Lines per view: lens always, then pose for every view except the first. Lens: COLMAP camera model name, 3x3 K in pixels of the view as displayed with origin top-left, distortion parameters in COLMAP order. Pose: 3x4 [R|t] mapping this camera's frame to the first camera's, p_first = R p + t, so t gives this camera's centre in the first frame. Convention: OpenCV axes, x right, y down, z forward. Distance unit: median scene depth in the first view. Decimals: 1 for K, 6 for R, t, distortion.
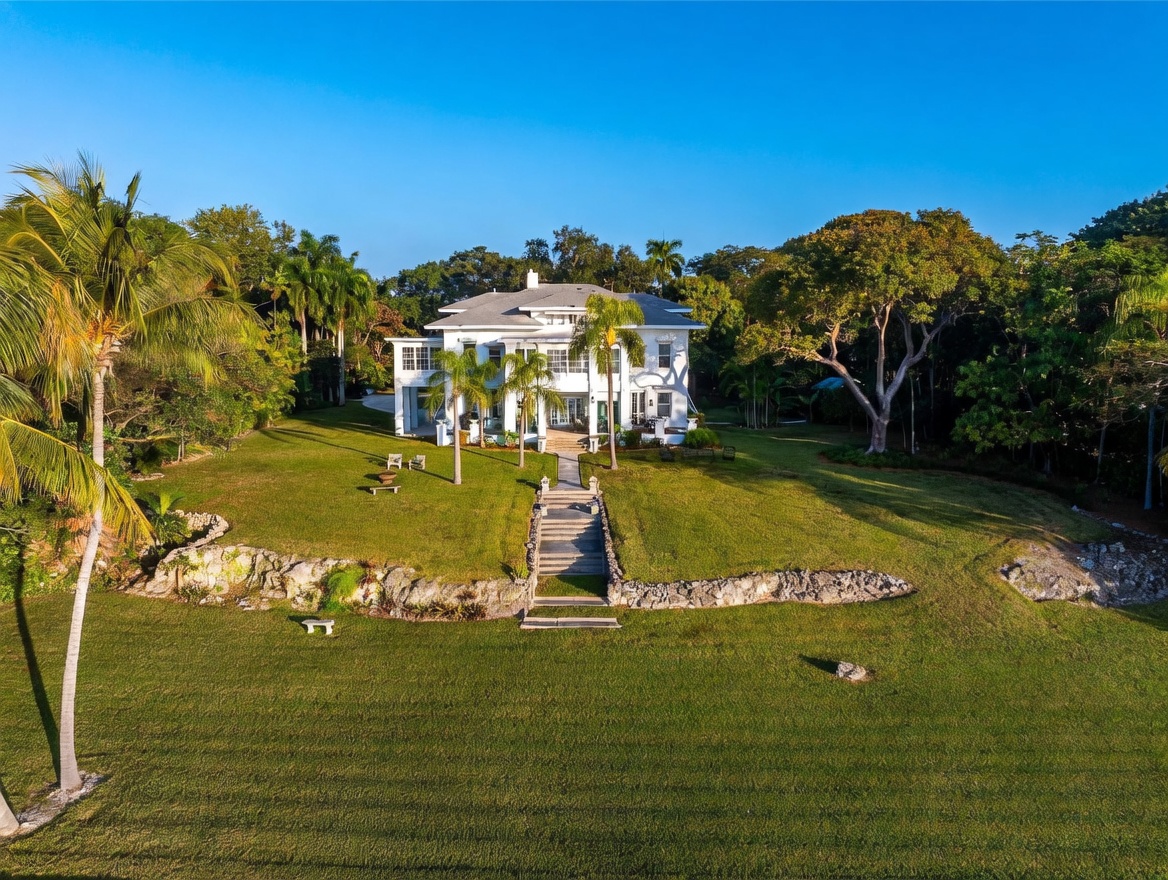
lens RADIAL K [[839.0, 0, 584.0], [0, 839.0, 440.0], [0, 0, 1]] dist [-0.047103, -0.001547]
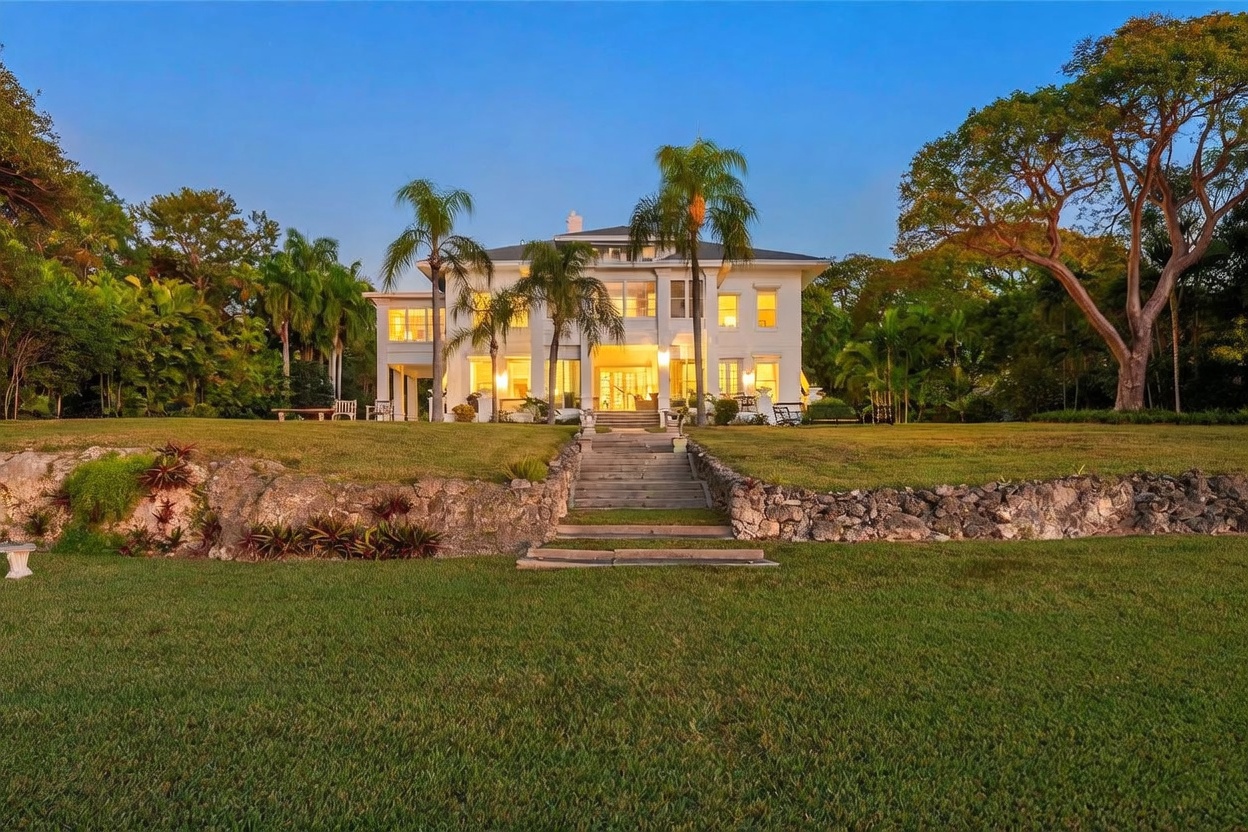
lens RADIAL K [[863.2, 0, 603.0], [0, 863.2, 493.6], [0, 0, 1]] dist [0.001808, 0.001509]
pose [[0.999346, -0.001614, -0.036126, -0.013188], [-0.001767, 0.995632, -0.093347, 0.135929], [0.036118, 0.093350, 0.994978, 0.360460]]
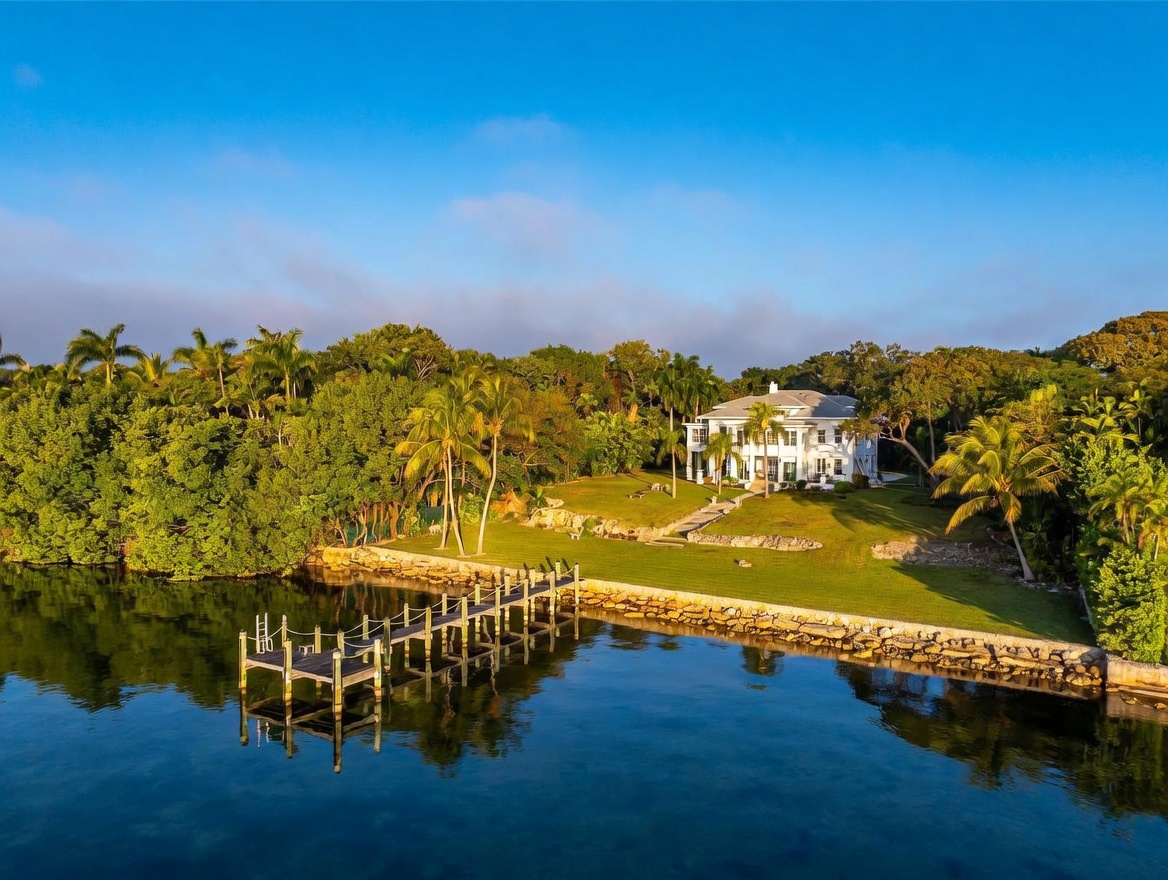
lens RADIAL K [[839.0, 0, 584.0], [0, 839.0, 440.0], [0, 0, 1]] dist [-0.047103, -0.001547]
pose [[0.840830, 0.019901, -0.540933, 0.653044], [-0.070392, 0.994858, -0.072817, 0.067200], [0.536703, 0.099304, 0.837907, -0.704434]]
